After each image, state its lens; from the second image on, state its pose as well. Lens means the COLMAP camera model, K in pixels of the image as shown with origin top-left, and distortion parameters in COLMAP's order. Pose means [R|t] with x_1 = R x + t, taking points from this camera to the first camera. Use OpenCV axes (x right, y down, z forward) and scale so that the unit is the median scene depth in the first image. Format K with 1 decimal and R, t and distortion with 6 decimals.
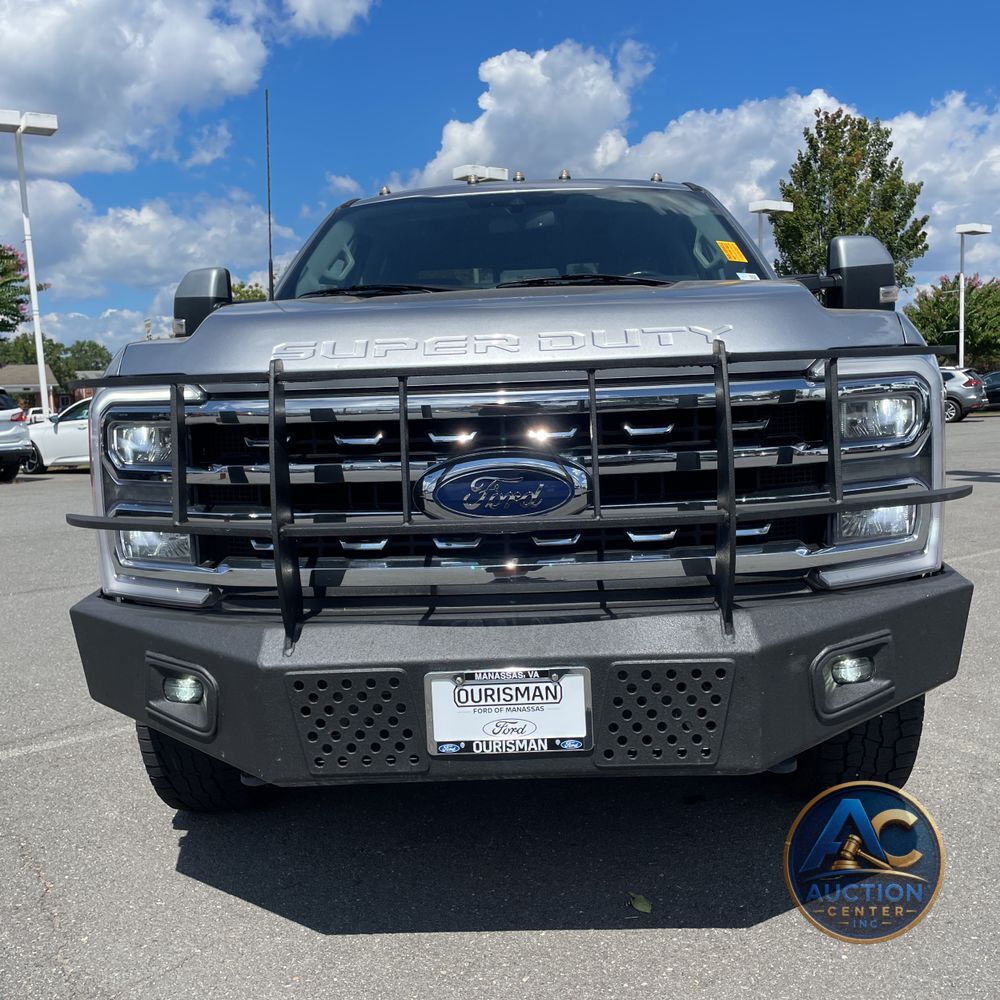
lens RADIAL K [[986.2, 0, 514.5], [0, 986.2, 509.3], [0, 0, 1]] dist [0.112324, -0.157584]
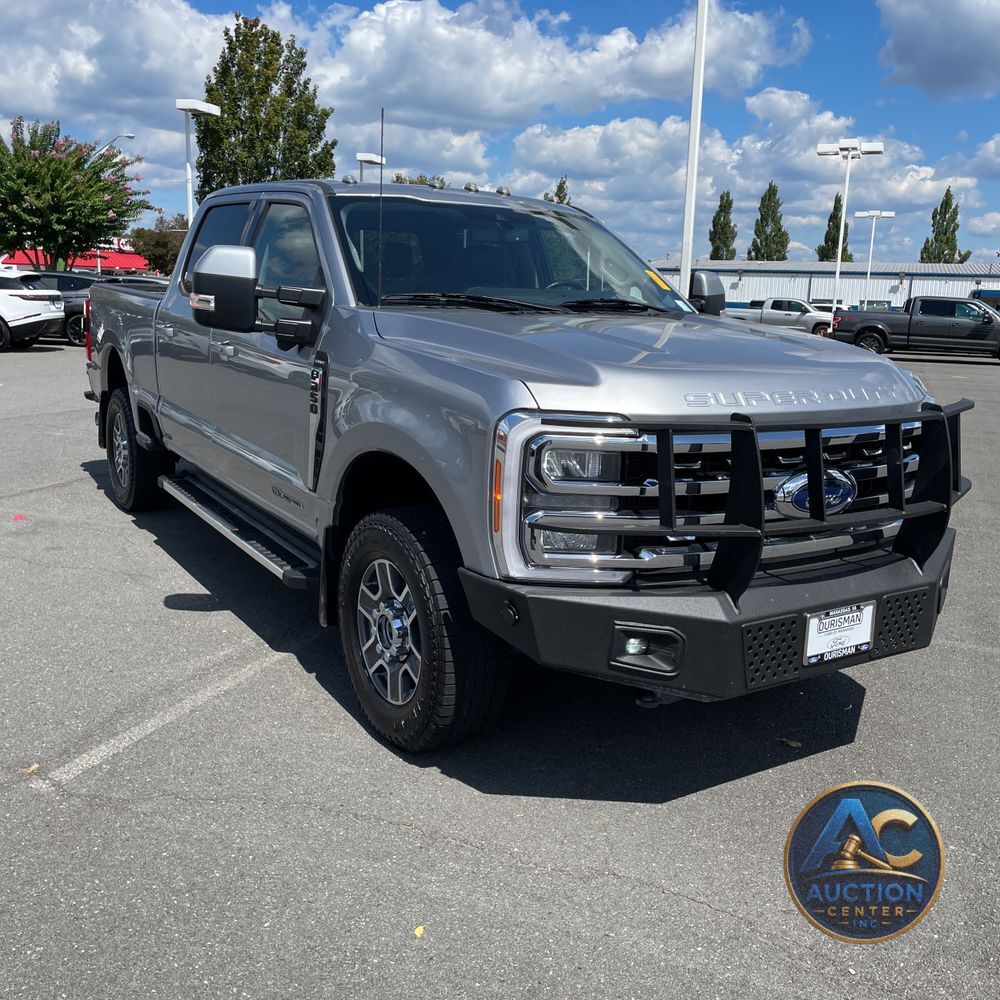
lens RADIAL K [[986.2, 0, 514.5], [0, 986.2, 509.3], [0, 0, 1]] dist [0.112324, -0.157584]
pose [[0.807799, -0.053664, 0.587011, -1.377002], [-0.005357, 0.995138, 0.098346, -0.152580], [-0.589434, -0.082589, 0.803583, 0.021580]]
